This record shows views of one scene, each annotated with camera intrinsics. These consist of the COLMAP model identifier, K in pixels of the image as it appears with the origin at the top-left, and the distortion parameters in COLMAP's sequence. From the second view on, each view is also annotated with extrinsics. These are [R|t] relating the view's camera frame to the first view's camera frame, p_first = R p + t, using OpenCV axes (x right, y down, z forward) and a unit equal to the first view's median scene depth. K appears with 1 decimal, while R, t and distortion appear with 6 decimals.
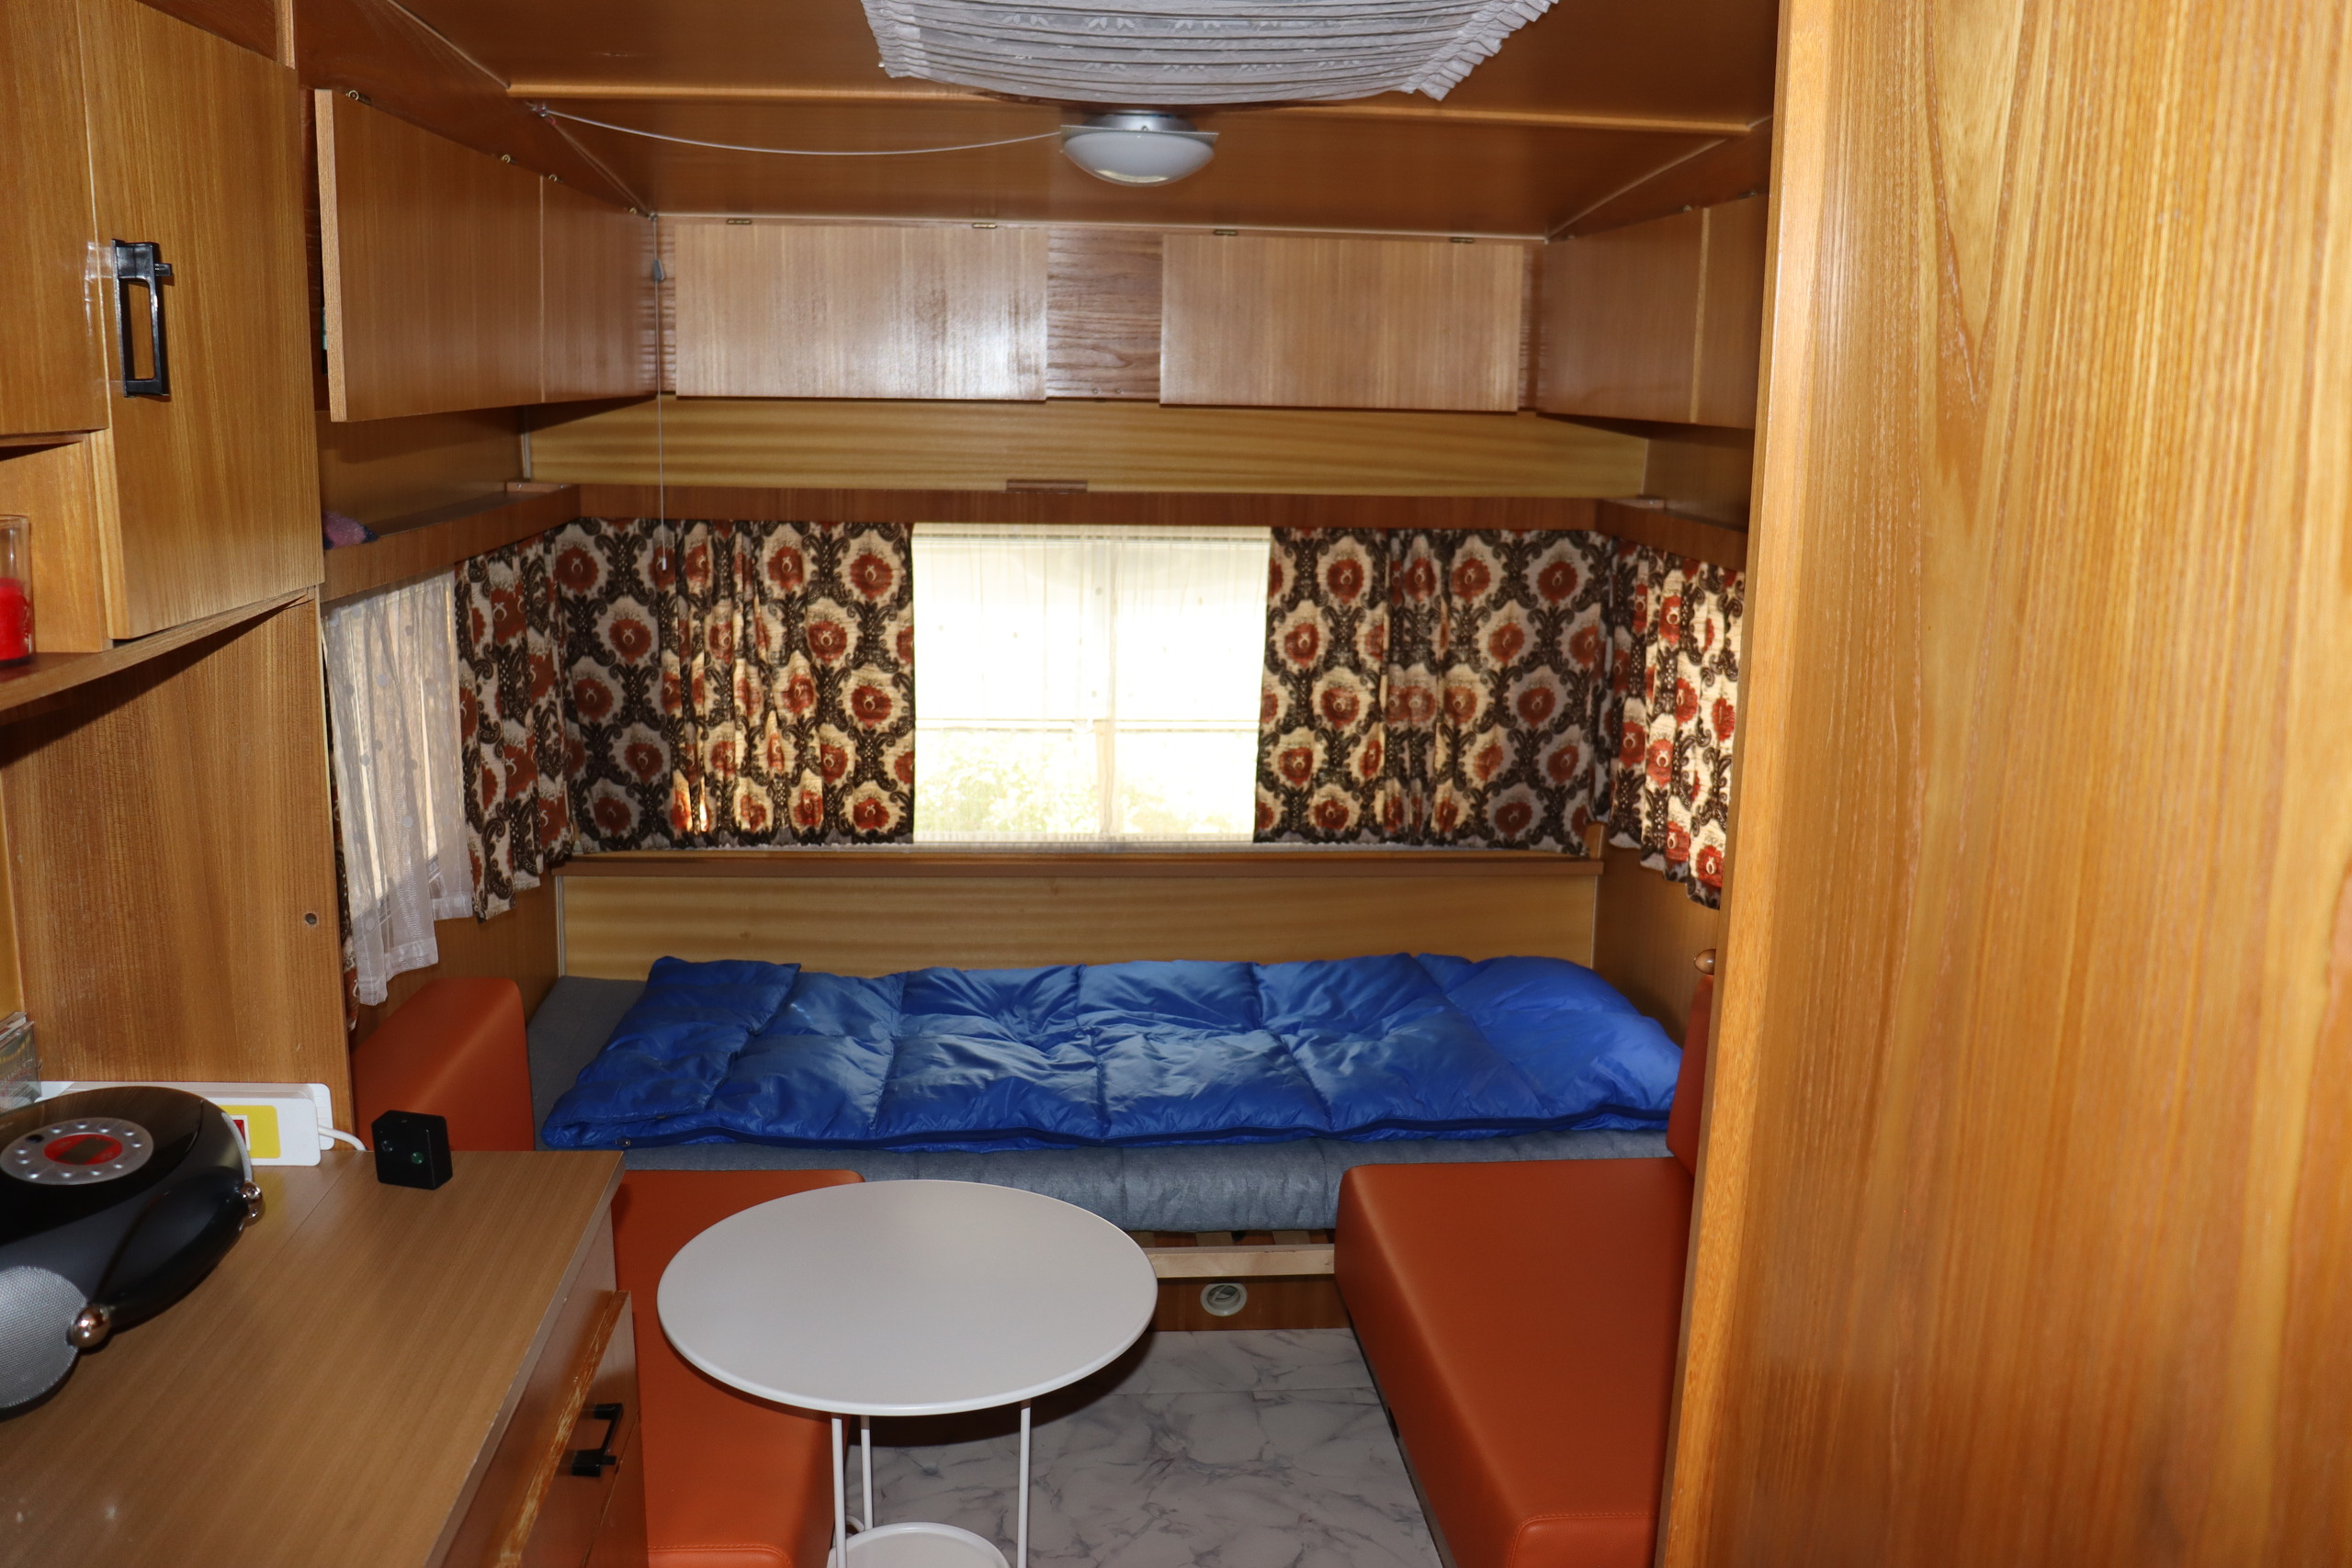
lens RADIAL K [[1895.3, 0, 1176.9], [0, 1895.3, 793.1], [0, 0, 1]] dist [-0.151158, 0.030683]
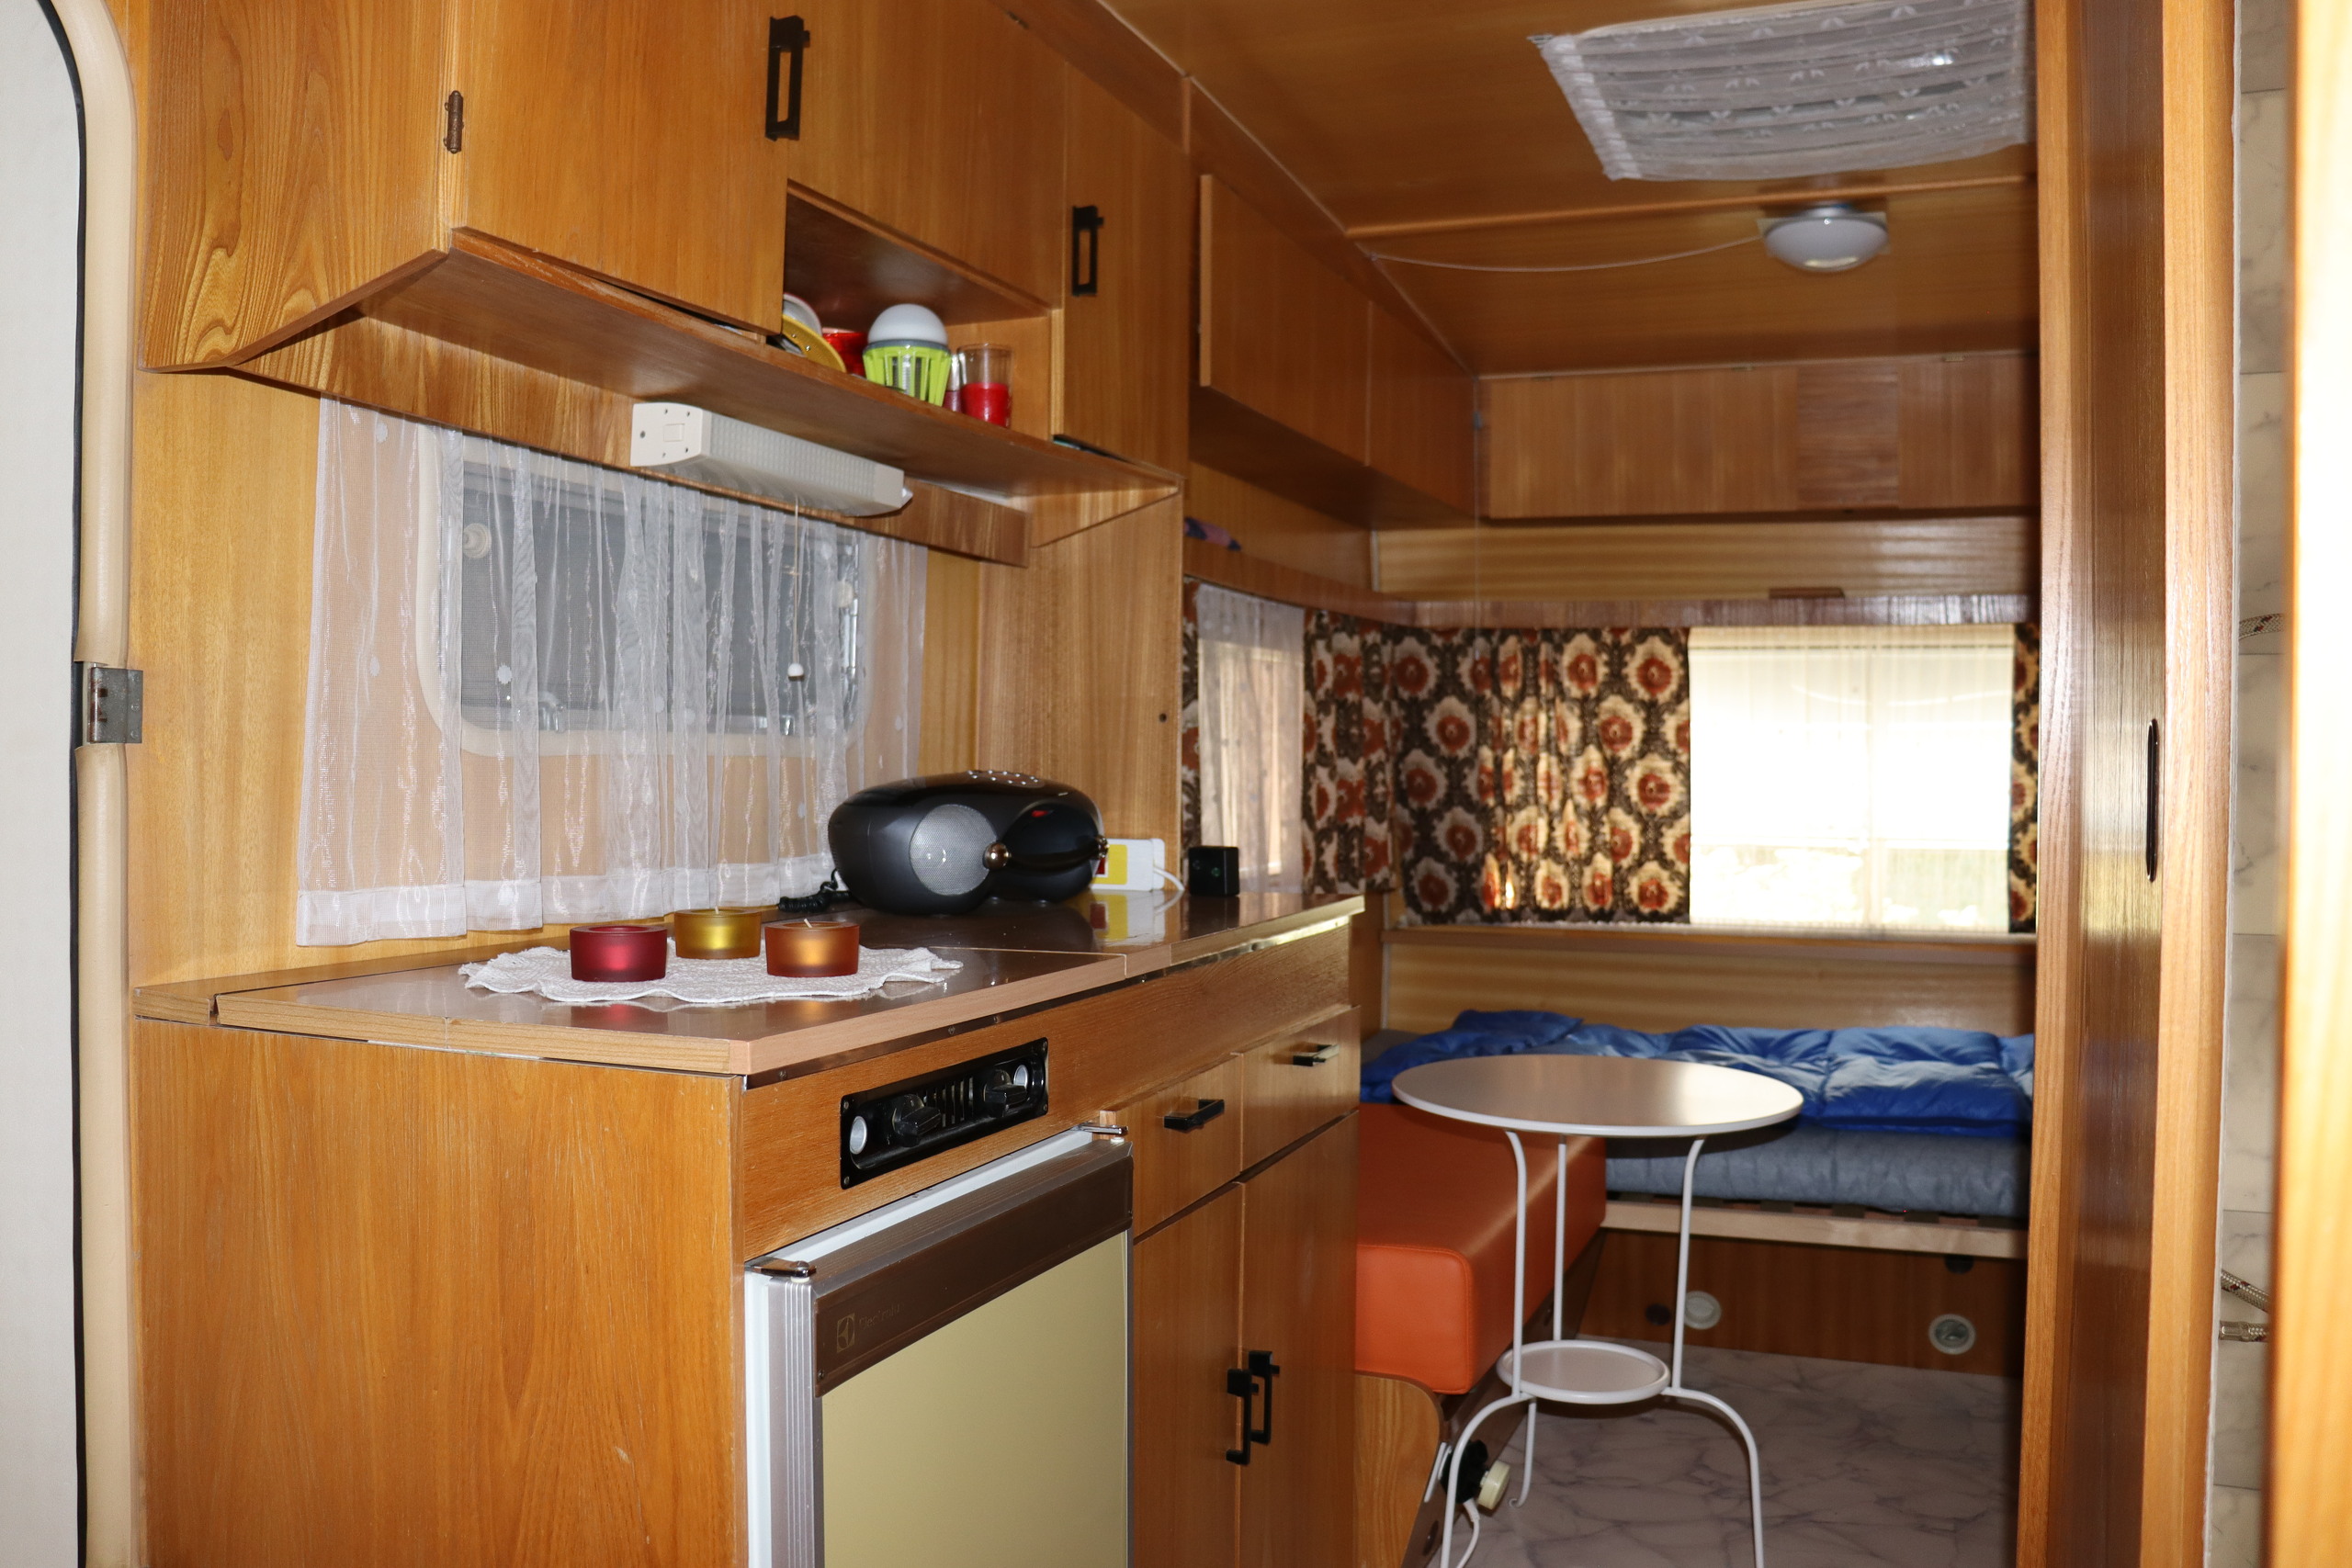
lens RADIAL K [[1895.3, 0, 1172.8], [0, 1895.3, 777.5], [0, 0, 1]] dist [-0.151158, 0.030683]
pose [[0.890819, -0.008145, -0.454285, 0.098206], [-0.082696, 0.980233, -0.179735, 0.176657], [0.446769, 0.197679, 0.872537, -0.135269]]
